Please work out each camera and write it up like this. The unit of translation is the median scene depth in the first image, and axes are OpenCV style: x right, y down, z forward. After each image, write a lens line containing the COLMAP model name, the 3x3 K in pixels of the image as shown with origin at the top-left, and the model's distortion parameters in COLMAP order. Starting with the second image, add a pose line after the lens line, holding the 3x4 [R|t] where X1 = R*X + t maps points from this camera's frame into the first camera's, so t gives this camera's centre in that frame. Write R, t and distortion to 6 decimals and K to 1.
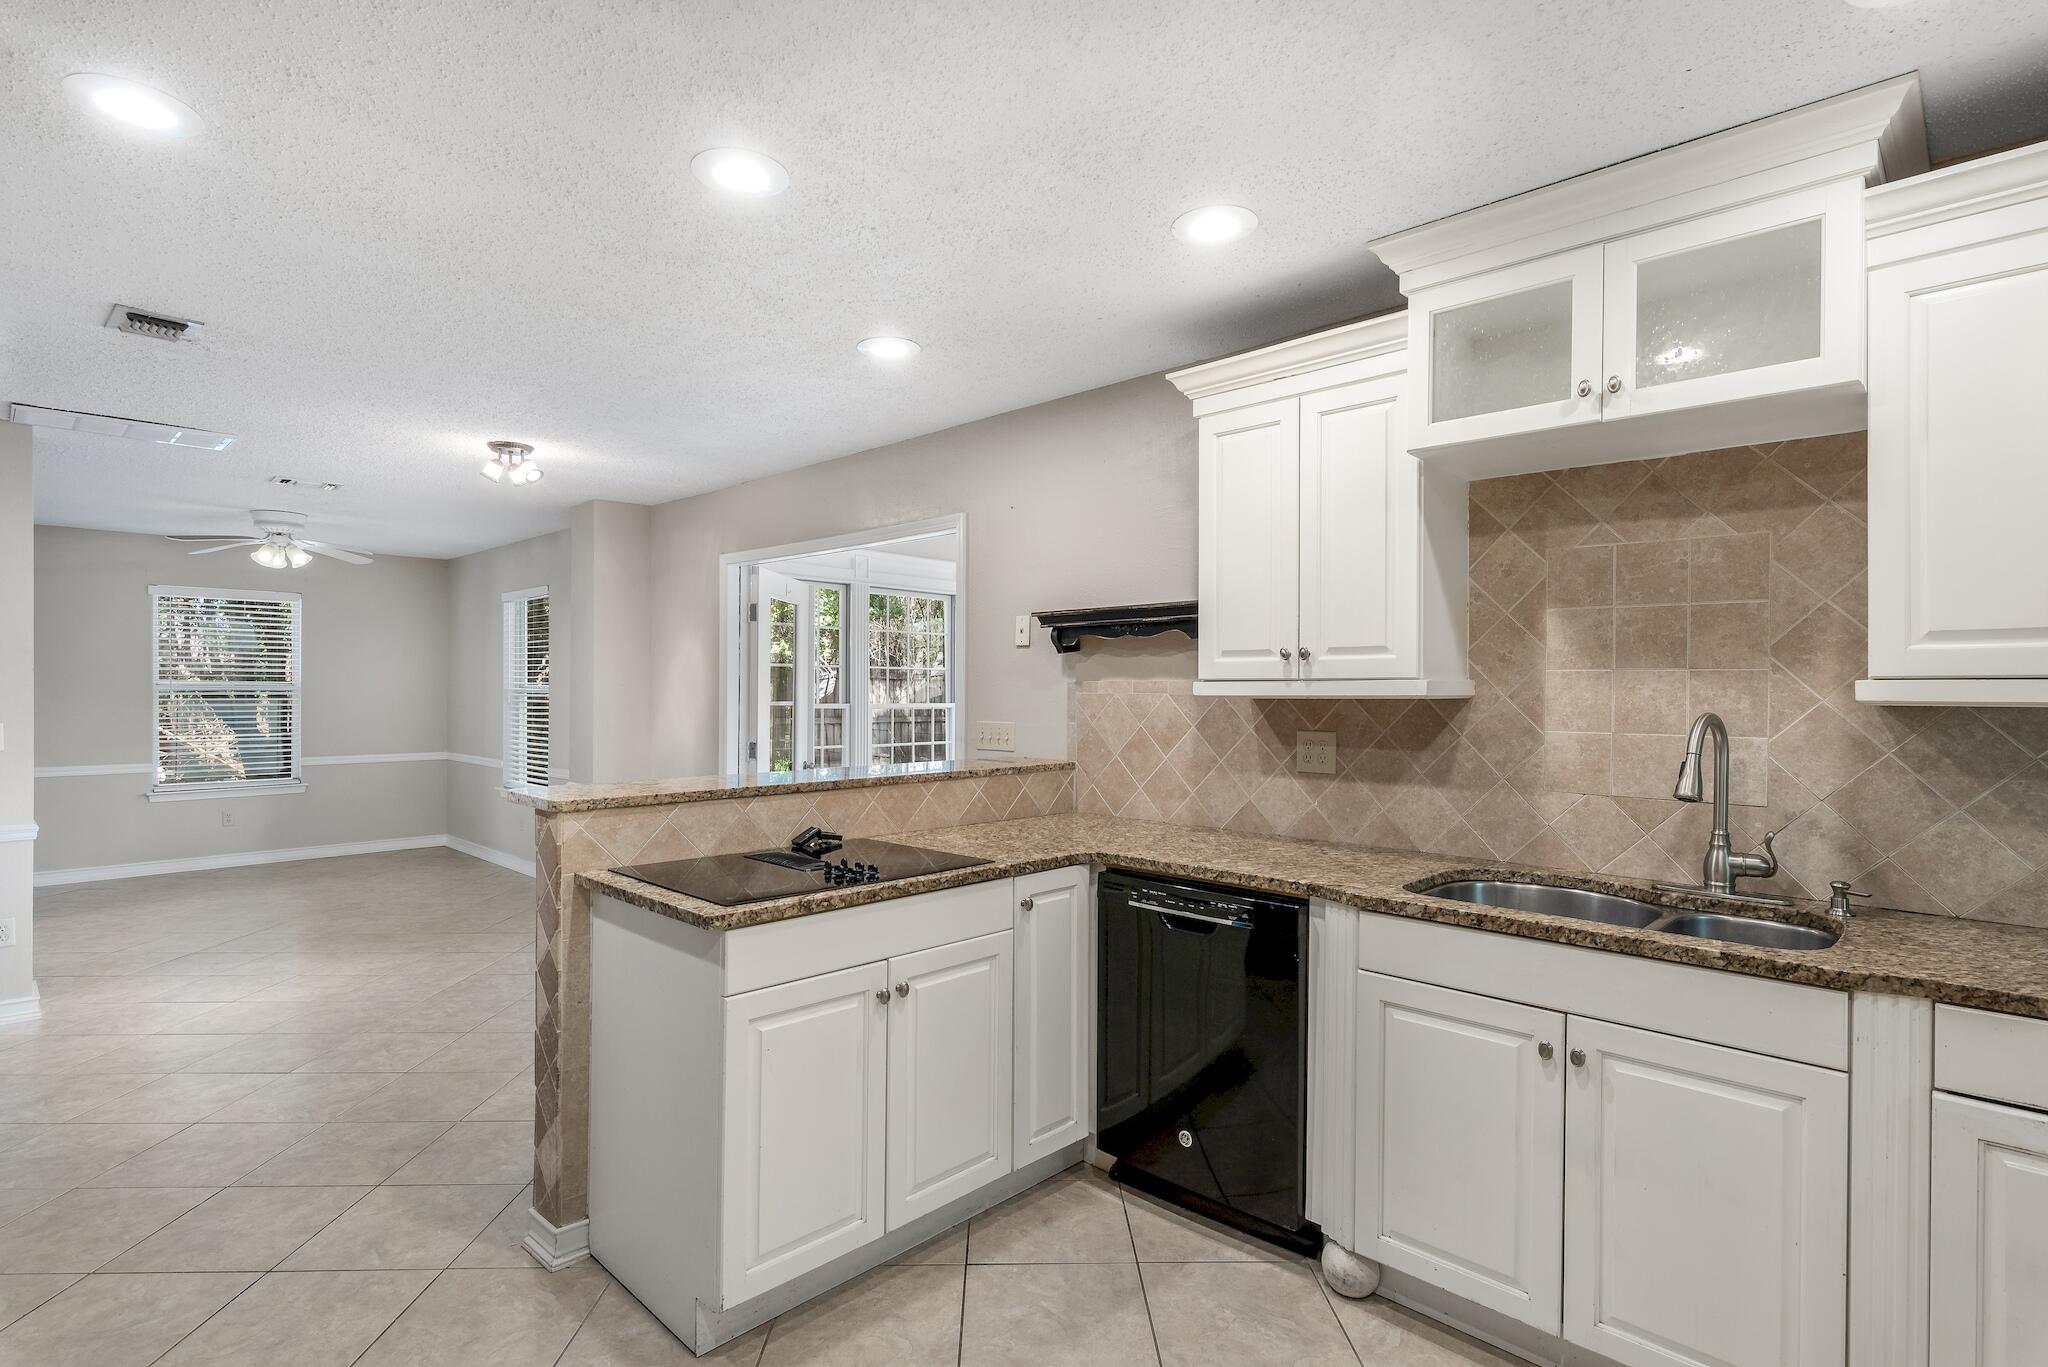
lens RADIAL K [[1005.4, 0, 1024.0], [0, 1005.4, 683.5], [0, 0, 1]] dist [0.001638, 0.000360]
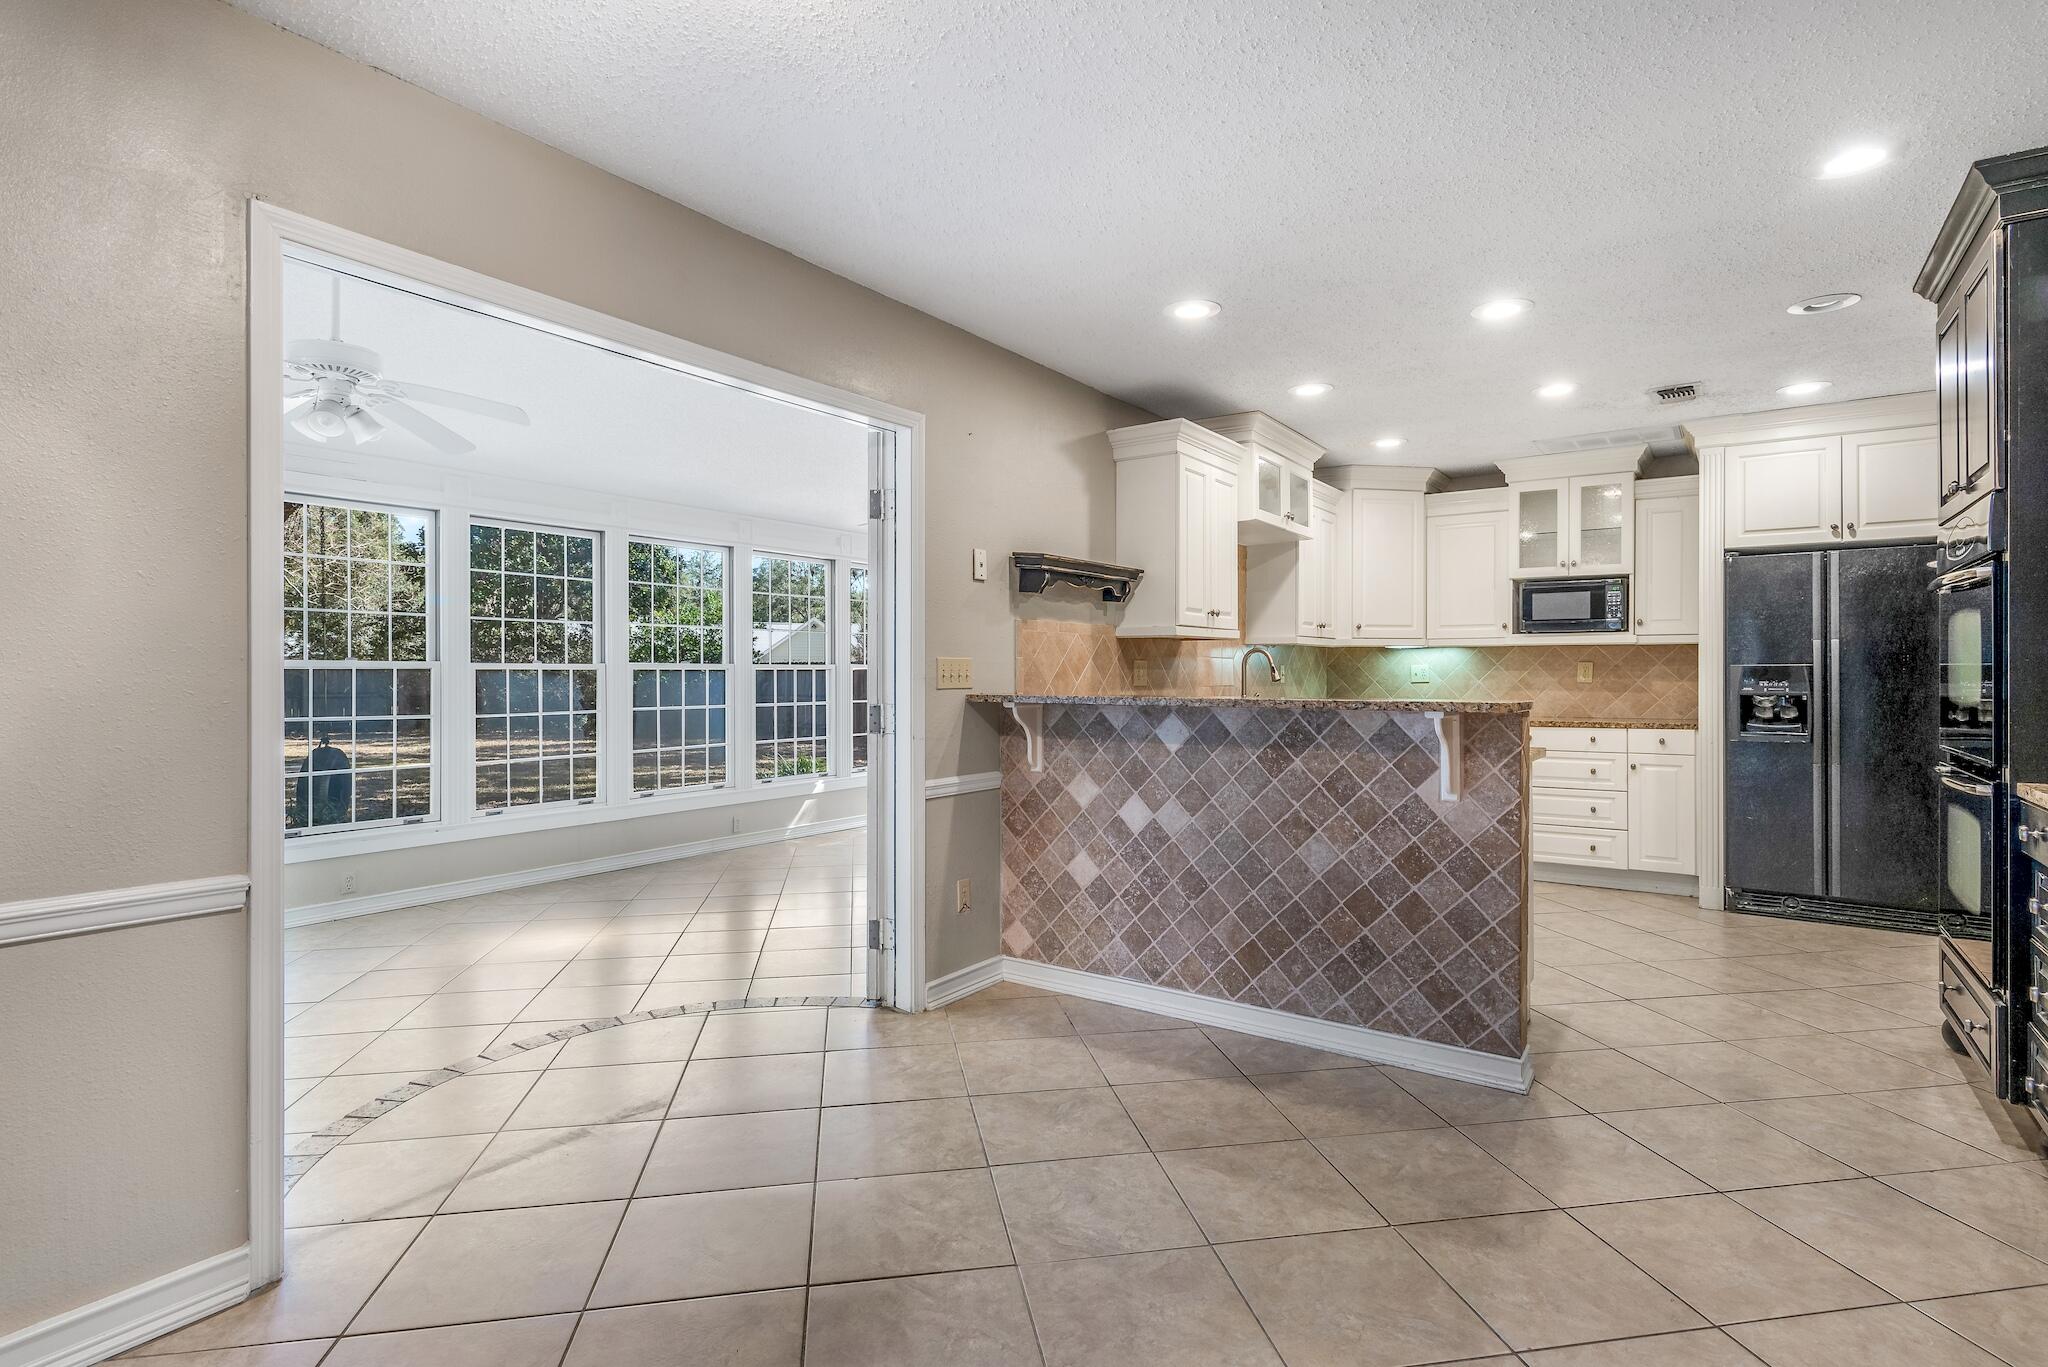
lens RADIAL K [[998.7, 0, 1029.4], [0, 998.7, 672.4], [0, 0, 1]] dist [-0.000545, -0.000603]
pose [[-0.154477, -0.003348, 0.987991, -1.176140], [-0.007051, 0.999973, 0.002286, 0.060688], [-0.987971, -0.006613, -0.154497, 1.332955]]
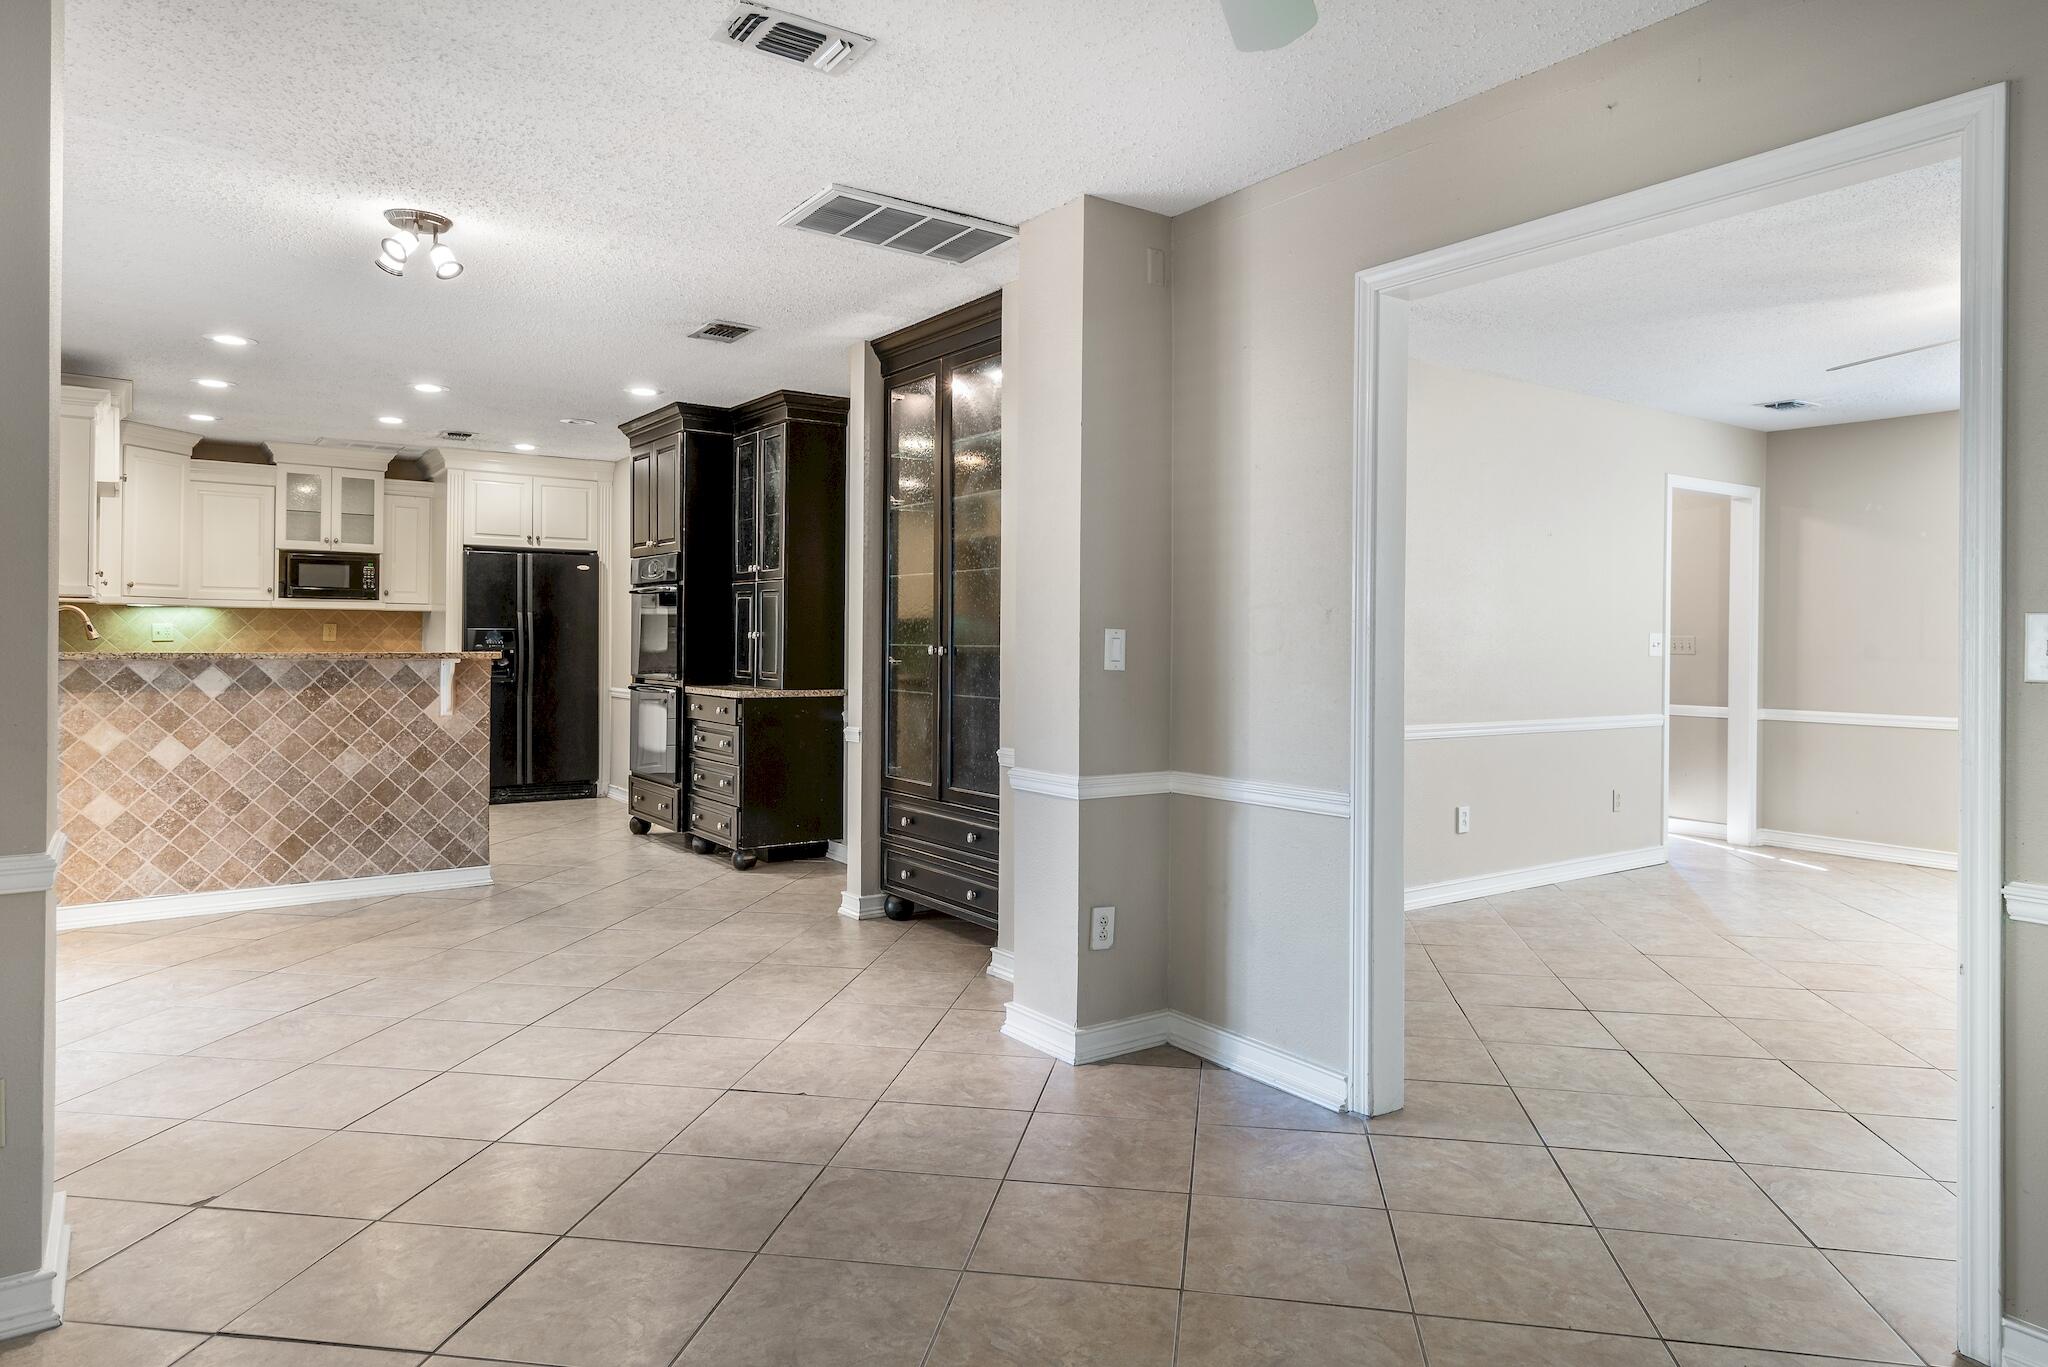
lens RADIAL K [[1245.4, 0, 1035.6], [0, 1245.4, 640.5], [0, 0, 1]] dist [0.005909, 0.001382]
pose [[-0.984479, -0.012911, 0.175027, -1.488917], [-0.013761, 0.999899, -0.003641, 0.063891], [-0.174963, -0.005993, -0.984557, 2.443393]]
